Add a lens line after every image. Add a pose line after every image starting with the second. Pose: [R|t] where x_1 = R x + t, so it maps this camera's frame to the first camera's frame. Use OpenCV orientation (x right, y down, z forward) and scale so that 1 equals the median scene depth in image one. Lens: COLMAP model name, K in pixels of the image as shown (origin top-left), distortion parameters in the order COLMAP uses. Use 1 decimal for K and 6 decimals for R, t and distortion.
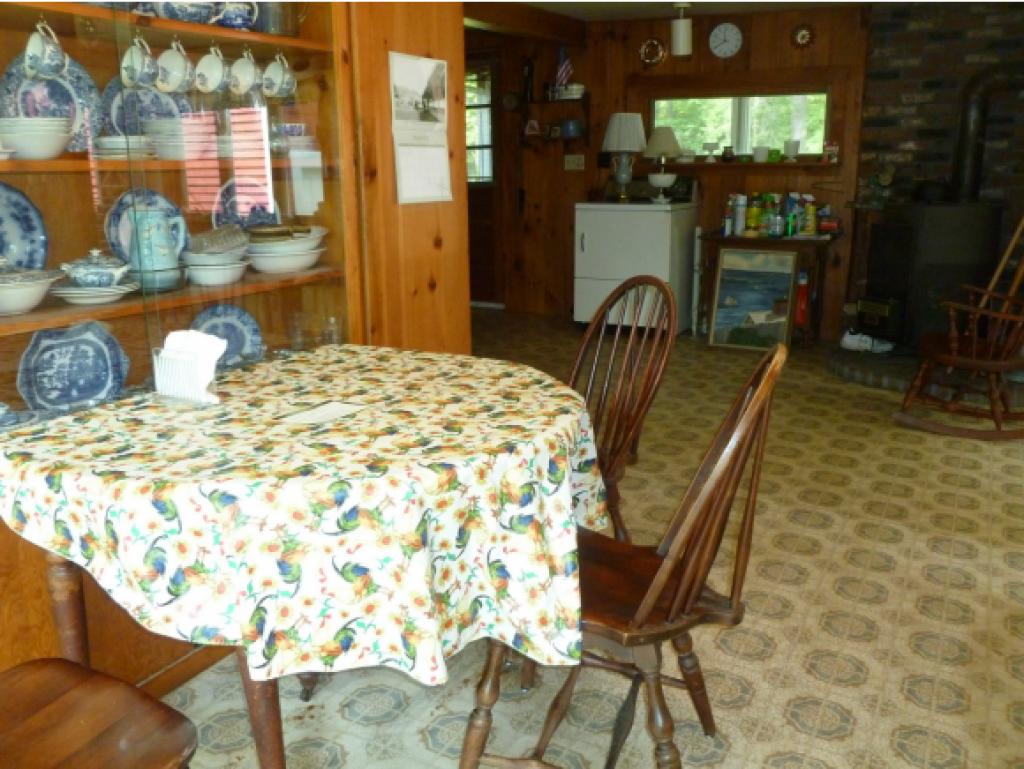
lens RADIAL K [[858.9, 0, 512.0], [0, 858.9, 384.5], [0, 0, 1]] dist [-0.048951, 0.006967]
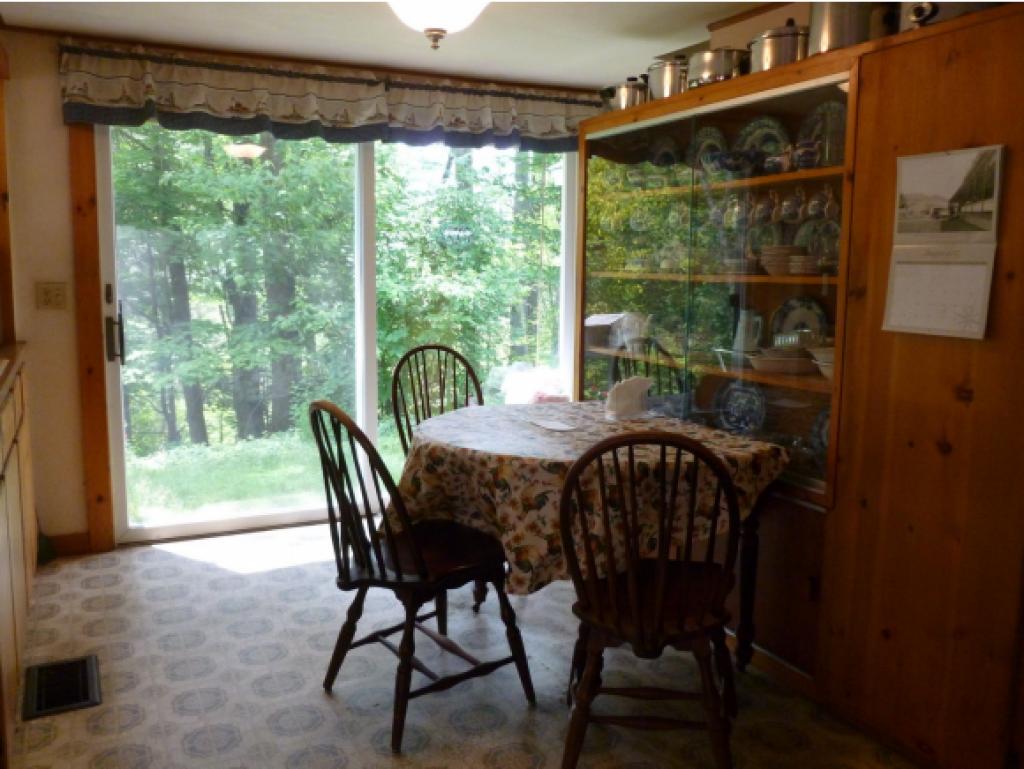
lens RADIAL K [[858.9, 0, 512.0], [0, 858.9, 384.5], [0, 0, 1]] dist [-0.048951, 0.006967]
pose [[-0.572455, 0.112194, -0.812224, 0.758717], [-0.207401, 0.938566, 0.275822, -0.310828], [0.793272, 0.326352, -0.514018, 1.135187]]
